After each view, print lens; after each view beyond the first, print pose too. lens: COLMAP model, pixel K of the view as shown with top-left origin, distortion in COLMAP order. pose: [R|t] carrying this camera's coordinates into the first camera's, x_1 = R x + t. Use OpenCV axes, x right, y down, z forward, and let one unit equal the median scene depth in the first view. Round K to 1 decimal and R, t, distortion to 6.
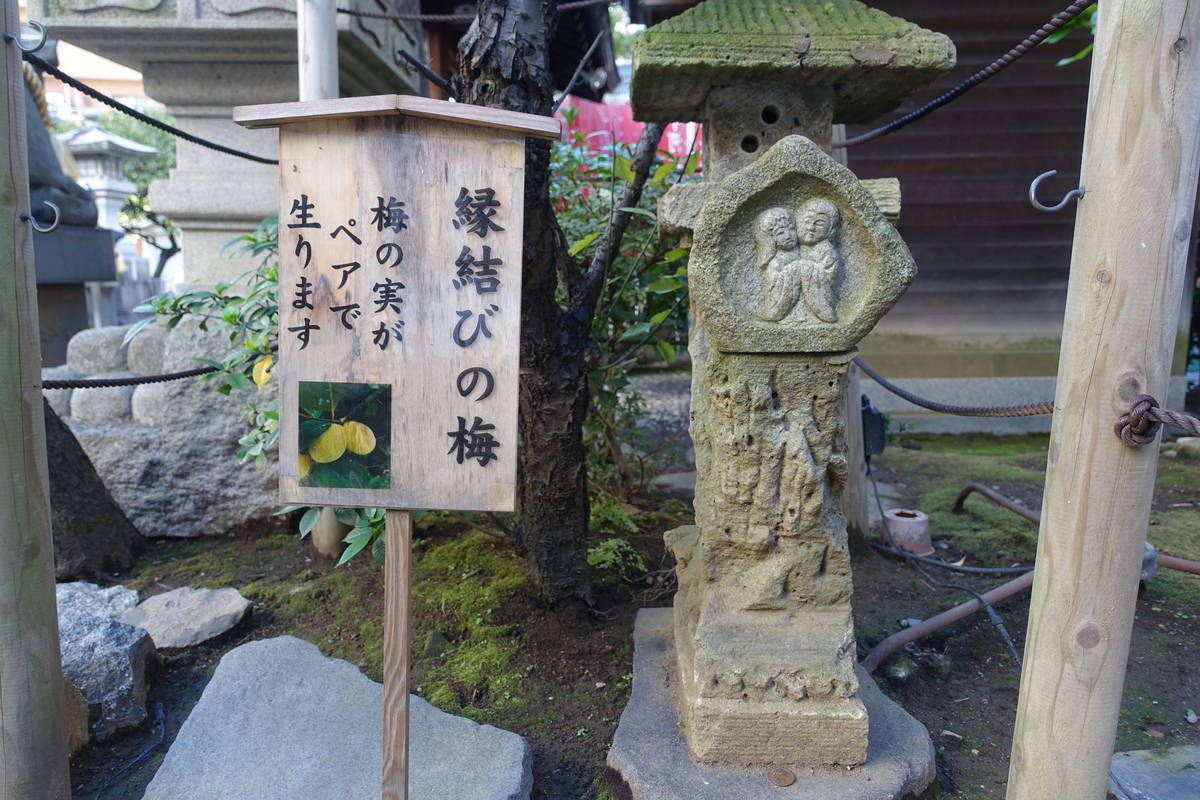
lens RADIAL K [[821.4, 0, 600.5], [0, 821.4, 399.7], [0, 0, 1]] dist [-0.007399, -0.003976]
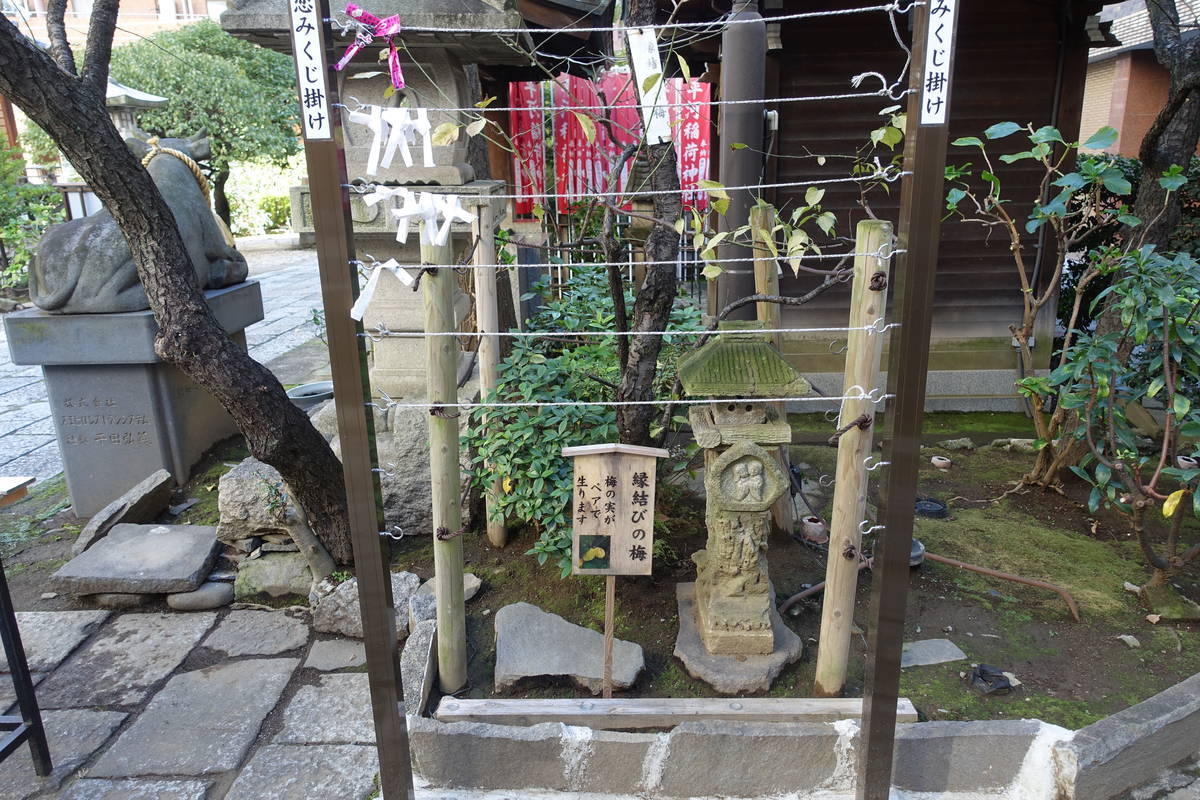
lens RADIAL K [[821.4, 0, 598.9], [0, 821.4, 402.2], [0, 0, 1]] dist [-0.007399, -0.003976]
pose [[0.999631, -0.015213, 0.022509, -0.310547], [0.012209, 0.991696, 0.128021, -0.764060], [-0.024270, -0.127699, 0.991516, -1.640653]]
